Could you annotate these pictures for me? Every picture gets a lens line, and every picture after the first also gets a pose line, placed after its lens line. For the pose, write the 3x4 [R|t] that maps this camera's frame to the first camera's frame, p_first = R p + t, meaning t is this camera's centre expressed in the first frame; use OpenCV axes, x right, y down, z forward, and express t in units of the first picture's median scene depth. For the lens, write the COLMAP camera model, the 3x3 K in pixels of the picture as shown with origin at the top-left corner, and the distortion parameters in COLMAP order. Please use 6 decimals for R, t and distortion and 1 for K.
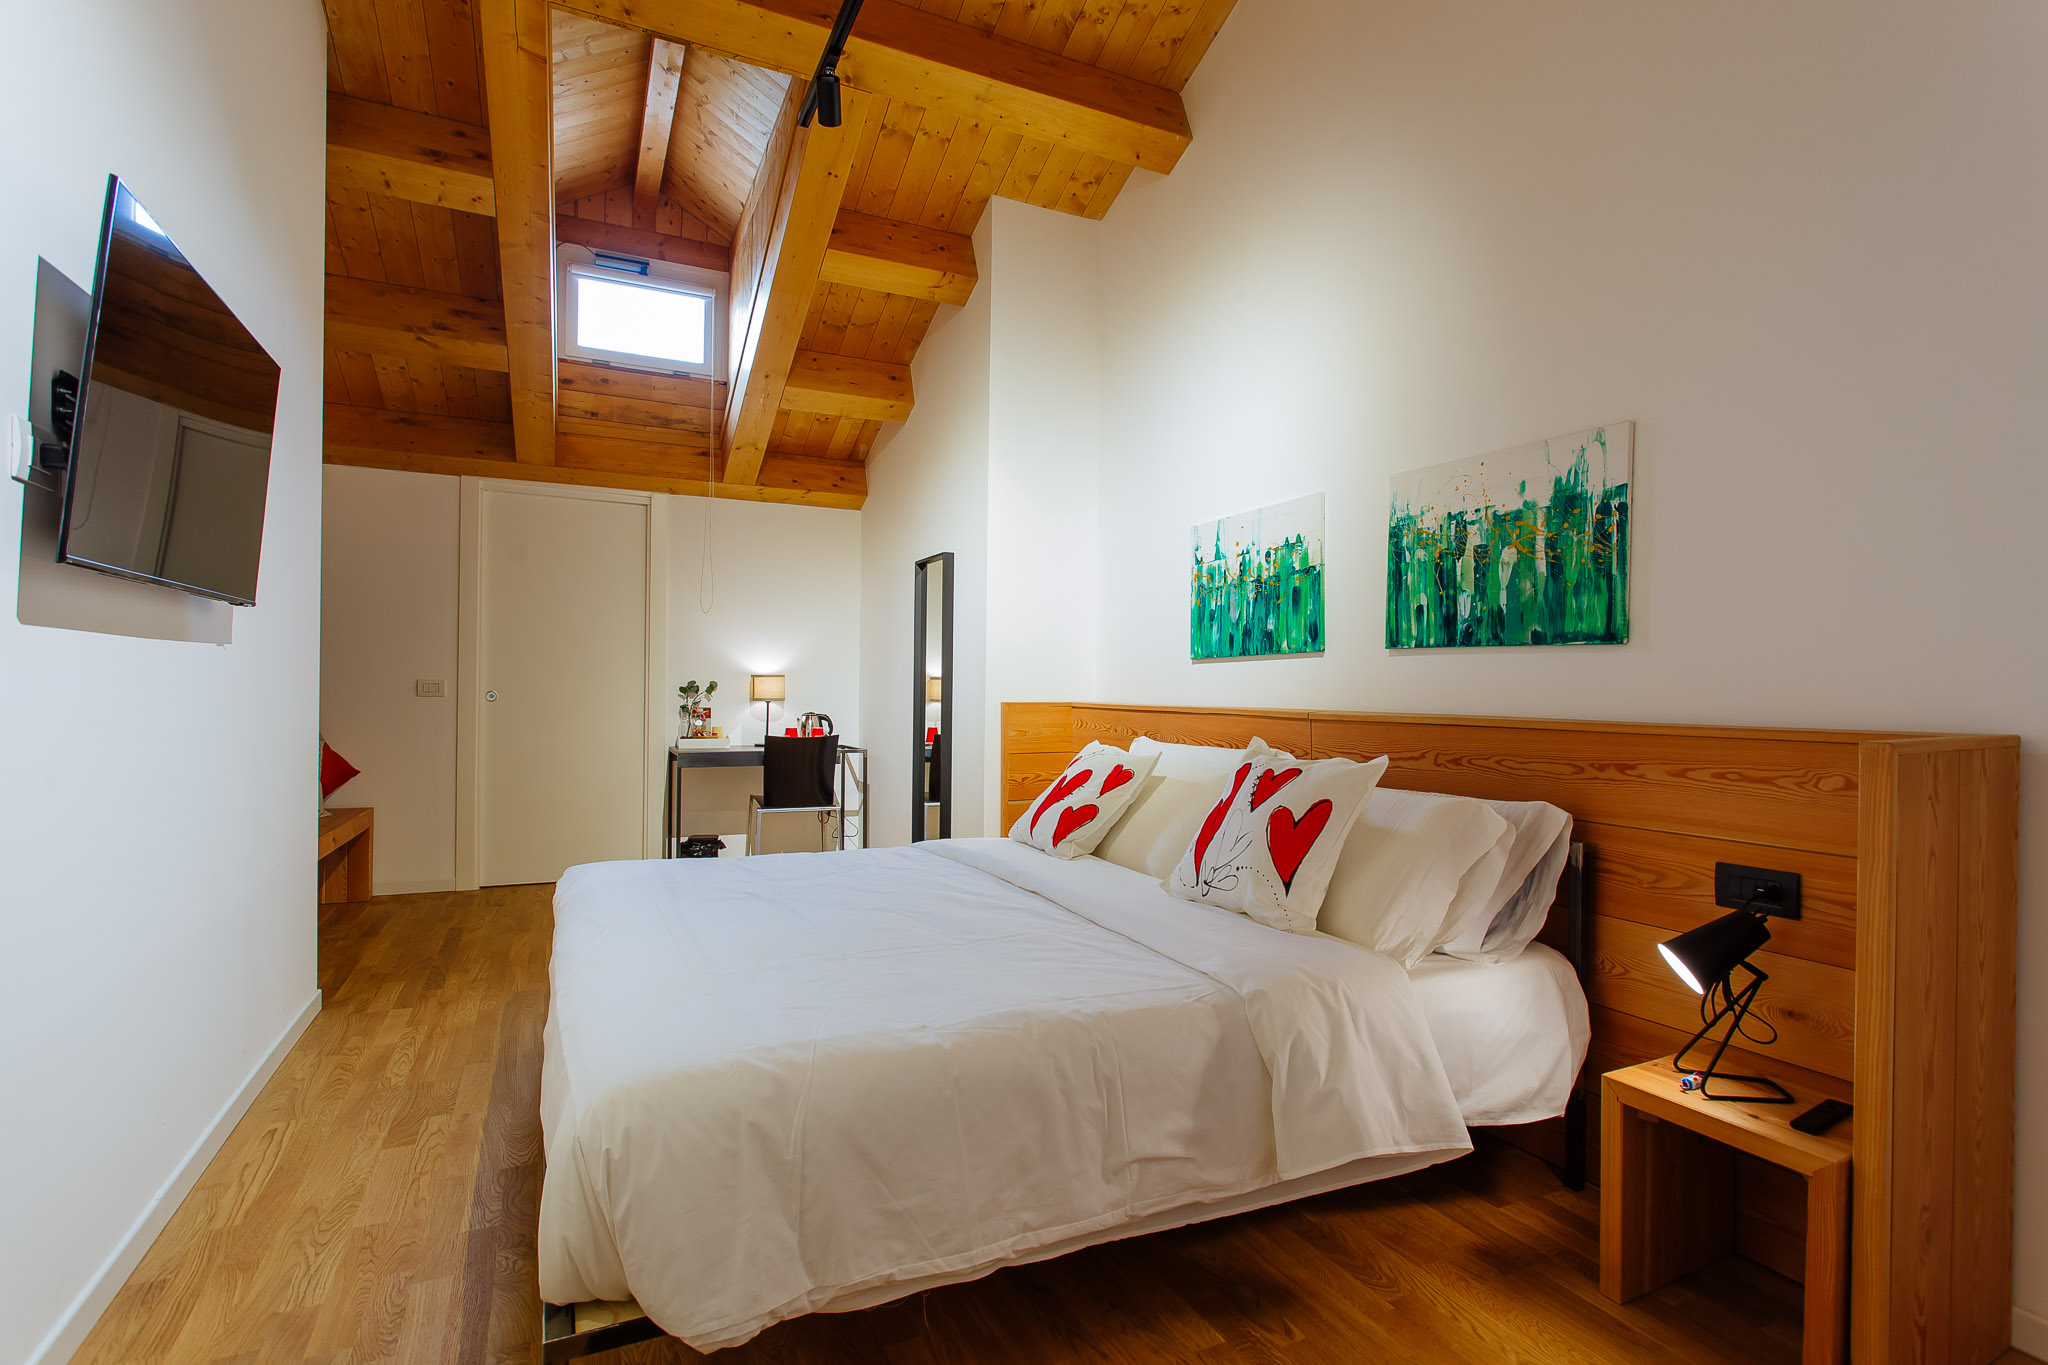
lens RADIAL K [[971.5, 0, 1024.1], [0, 971.5, 693.1], [0, 0, 1]] dist [-0.010849, 0.000810]
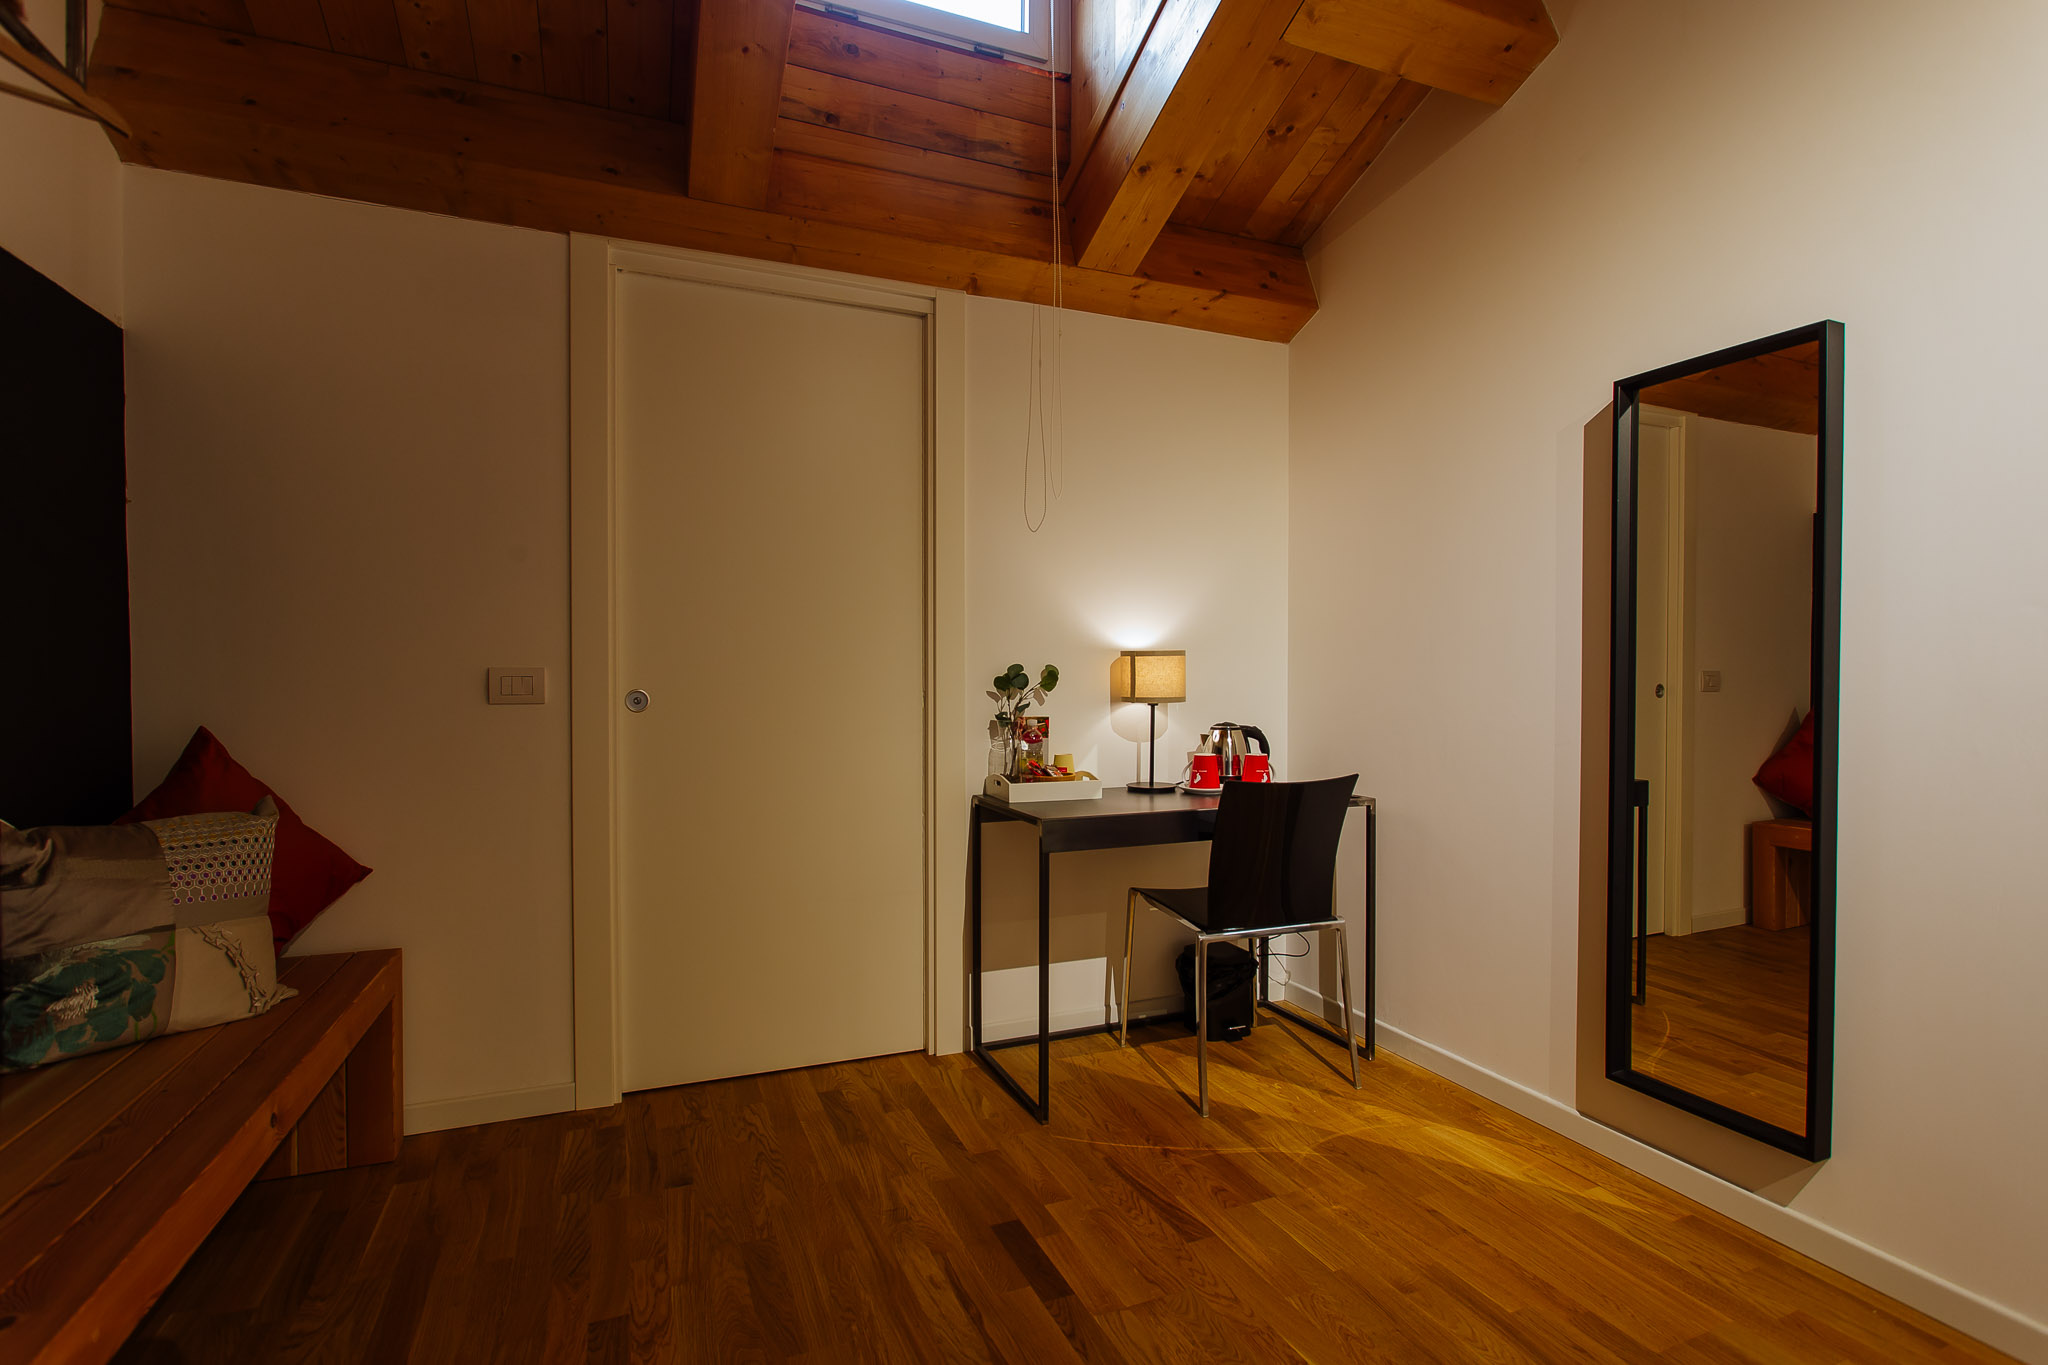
lens RADIAL K [[971.5, 0, 1024.1], [0, 971.5, 693.1], [0, 0, 1]] dist [-0.010849, 0.000810]
pose [[0.998971, -0.010709, -0.044067, -0.512598], [0.011562, 0.999750, 0.019145, -0.012165], [0.043851, -0.019635, 0.998845, 0.800589]]
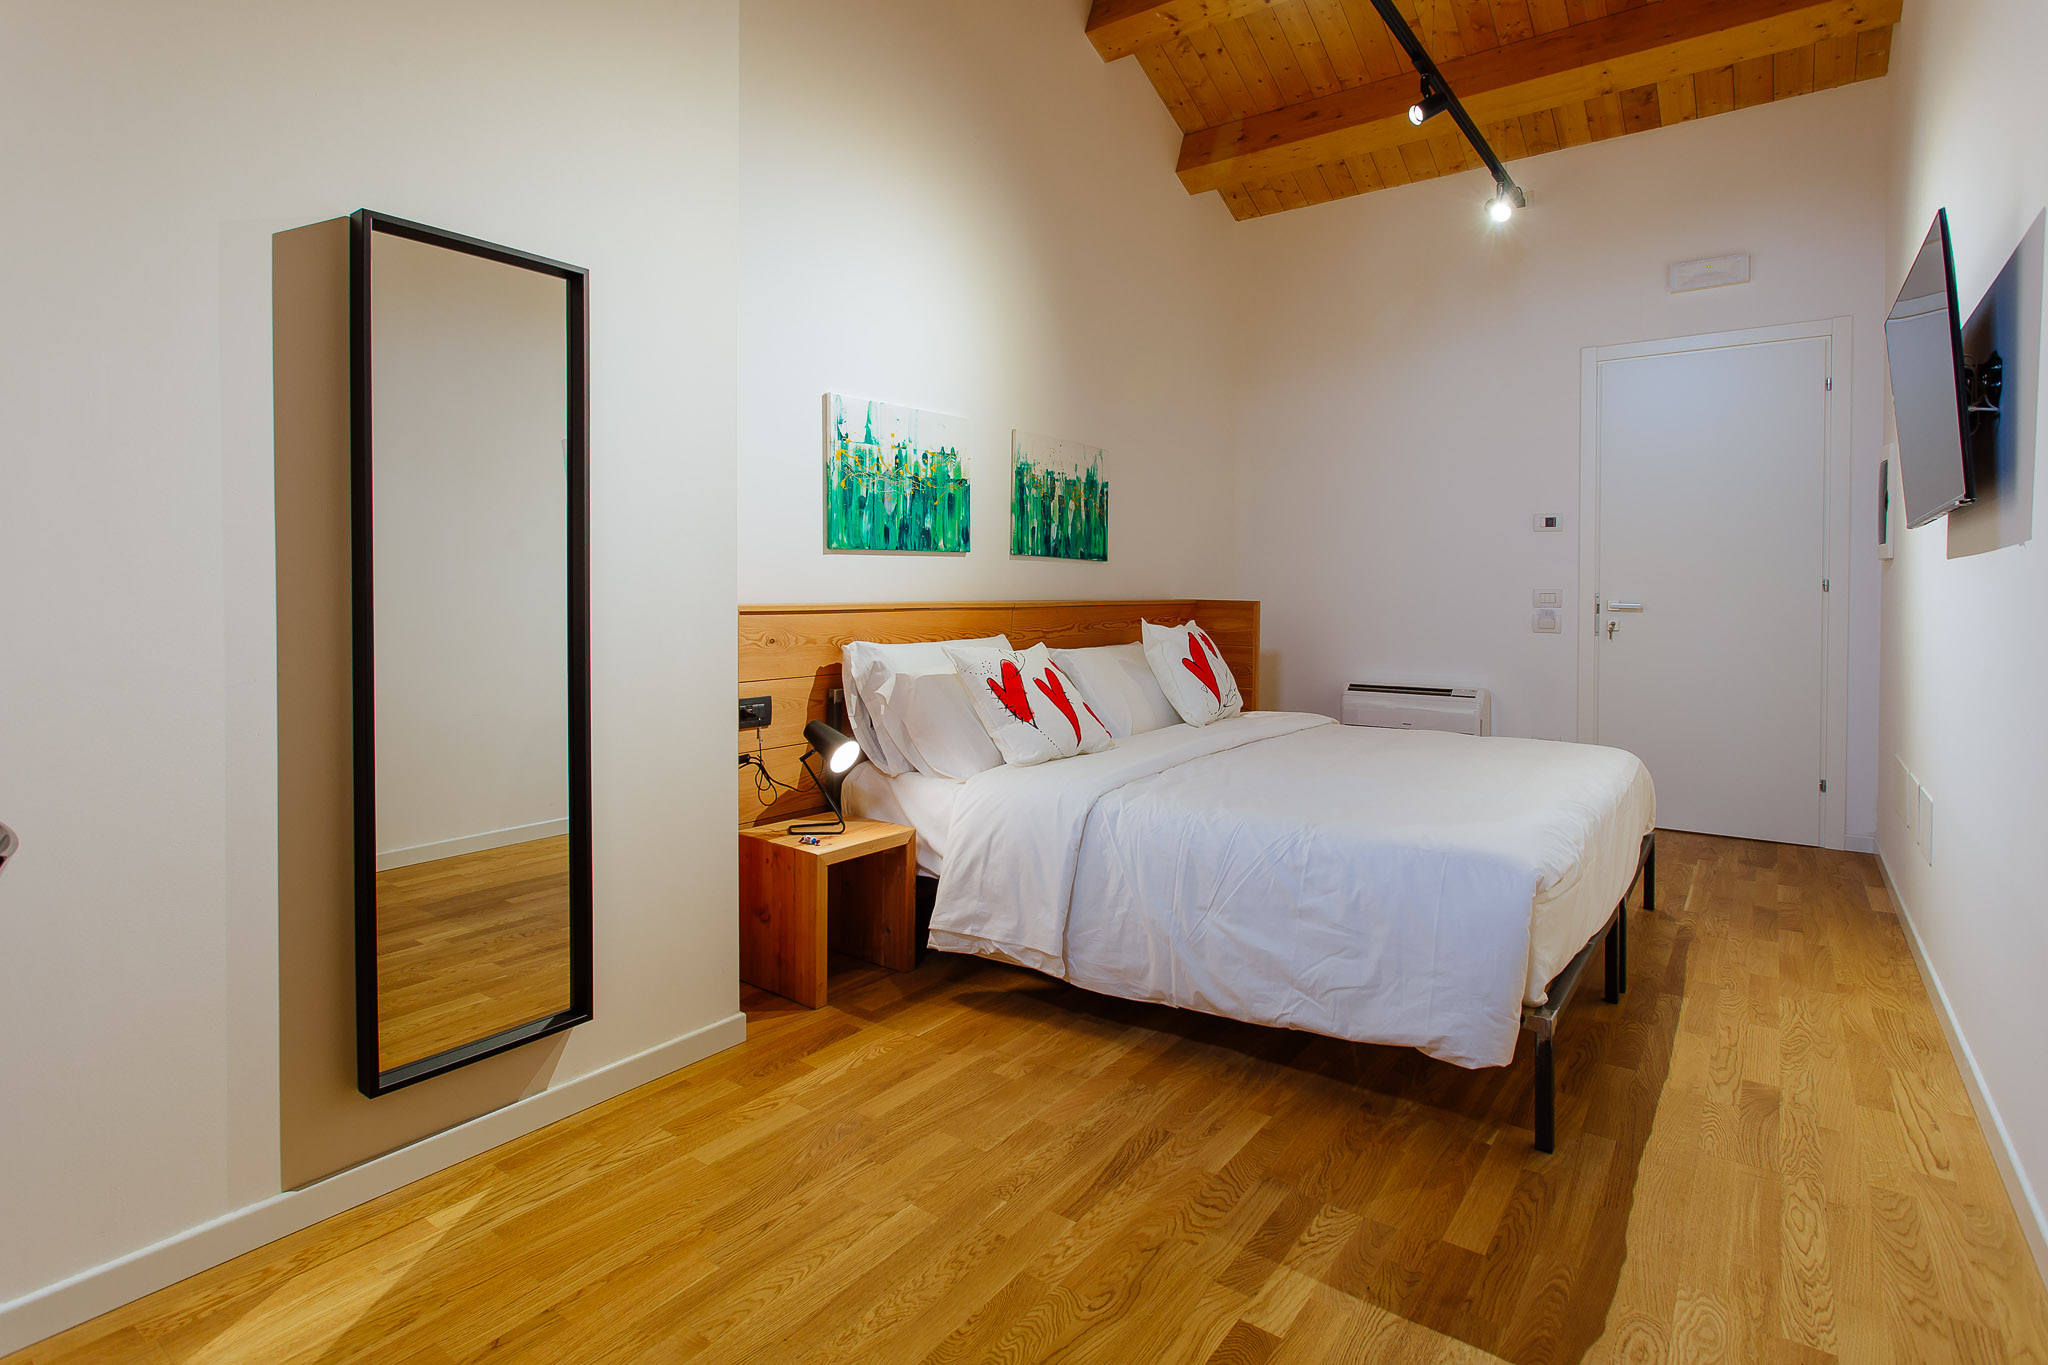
lens RADIAL K [[1068.7, 0, 1028.7], [0, 1068.7, 604.5], [0, 0, 1]] dist [-0.003991, 0.000433]
pose [[-0.485513, -0.029545, 0.873730, -0.807939], [-0.007733, 0.999535, 0.029502, -0.016282], [-0.874195, 0.007567, -0.485516, 1.436988]]
